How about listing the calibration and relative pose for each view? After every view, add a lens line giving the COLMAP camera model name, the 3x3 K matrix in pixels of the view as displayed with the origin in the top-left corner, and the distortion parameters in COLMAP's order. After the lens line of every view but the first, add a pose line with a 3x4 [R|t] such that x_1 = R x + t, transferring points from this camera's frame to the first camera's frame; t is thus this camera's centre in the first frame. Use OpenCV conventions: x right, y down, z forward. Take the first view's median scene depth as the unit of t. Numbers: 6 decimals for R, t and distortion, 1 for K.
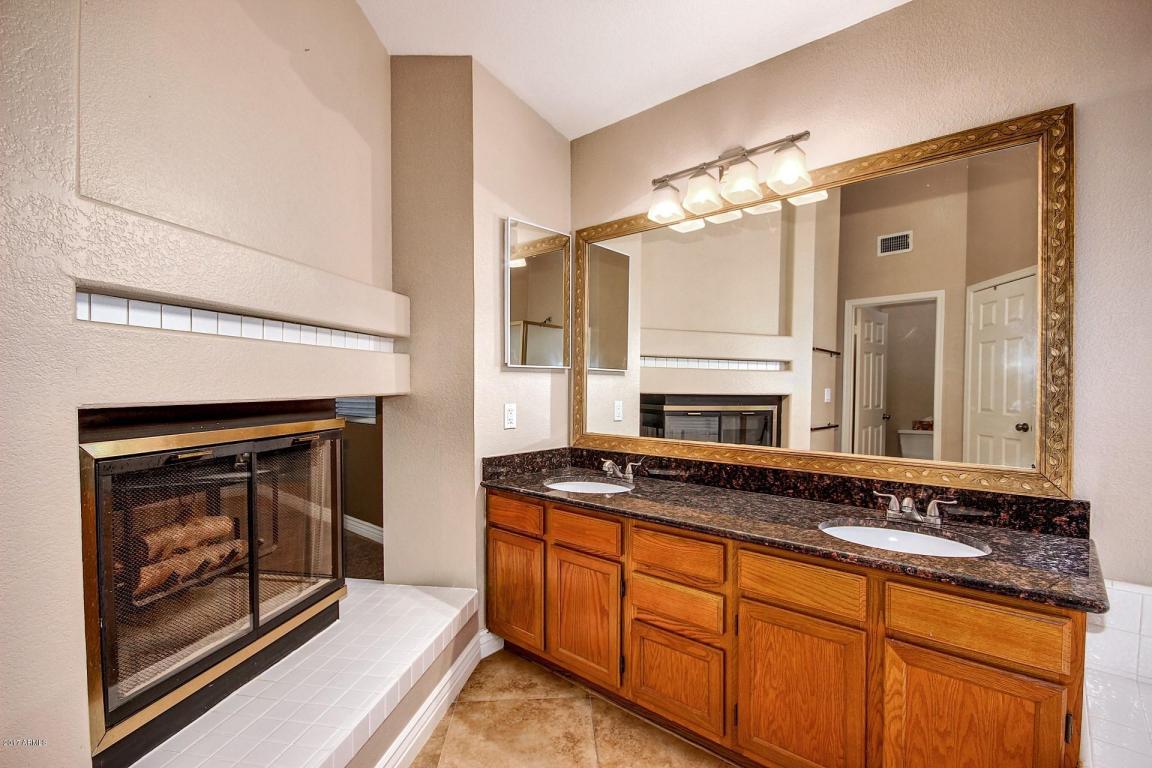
lens RADIAL K [[528.7, 0, 583.6], [0, 528.7, 389.1], [0, 0, 1]] dist [-0.003144, -0.006770]
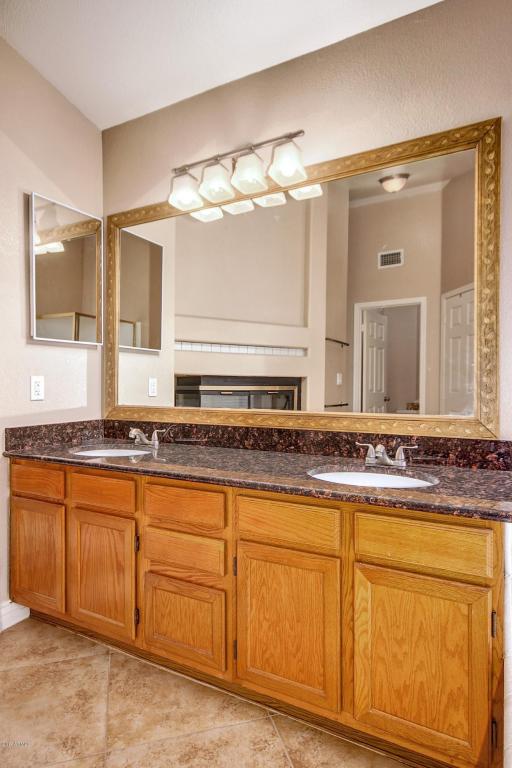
lens RADIAL K [[452.6, 0, 255.9], [0, 452.6, 385.0], [0, 0, 1]] dist [0.002117, 0.010278]
pose [[0.975830, -0.001706, 0.218523, 0.112956], [0.003163, 0.999975, -0.006320, 0.070958], [-0.218507, 0.006859, 0.975811, 0.067577]]
